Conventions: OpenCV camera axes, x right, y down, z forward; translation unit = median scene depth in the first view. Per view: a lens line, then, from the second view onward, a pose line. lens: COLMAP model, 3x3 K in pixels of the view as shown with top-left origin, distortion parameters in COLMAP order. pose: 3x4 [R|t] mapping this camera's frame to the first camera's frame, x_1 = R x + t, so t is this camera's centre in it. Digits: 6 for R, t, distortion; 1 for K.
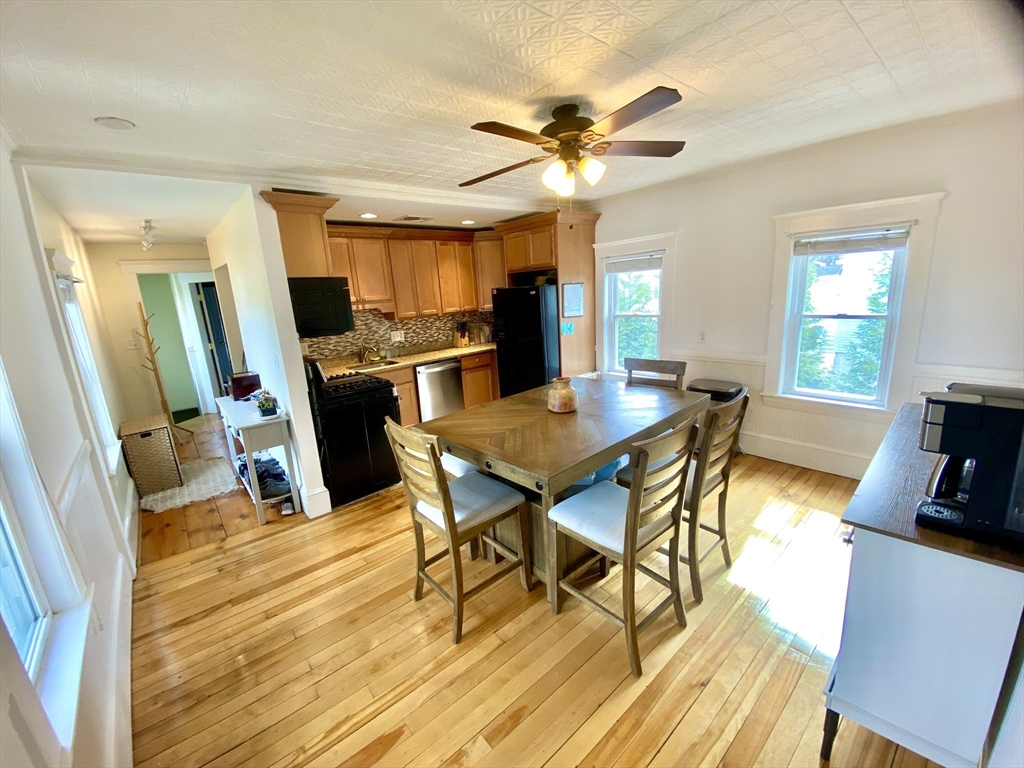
lens RADIAL K [[411.1, 0, 512.0], [0, 411.1, 384.0], [0, 0, 1]] dist [0.000103, -0.000062]
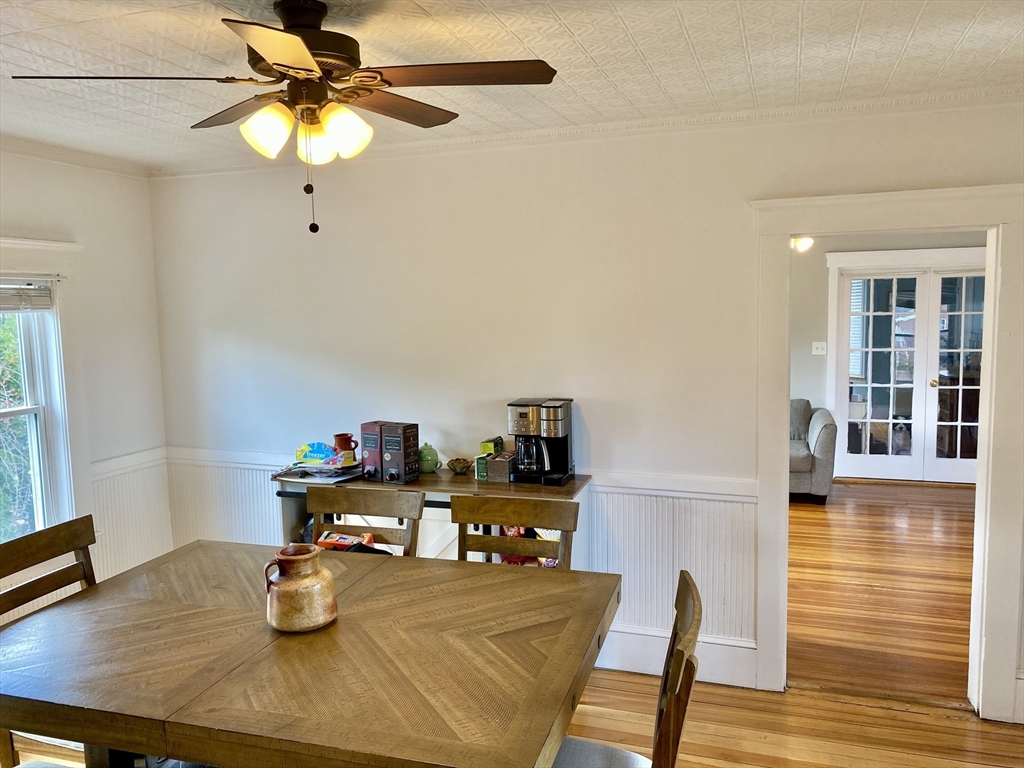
lens RADIAL K [[752.7, 0, 512.0], [0, 752.7, 384.0], [0, 0, 1]] dist [0.002911, 0.001734]
pose [[-0.491695, -0.013273, 0.870666, -0.692460], [0.250104, 0.955600, 0.155810, -0.252771], [-0.834076, 0.294368, -0.466544, 1.168360]]
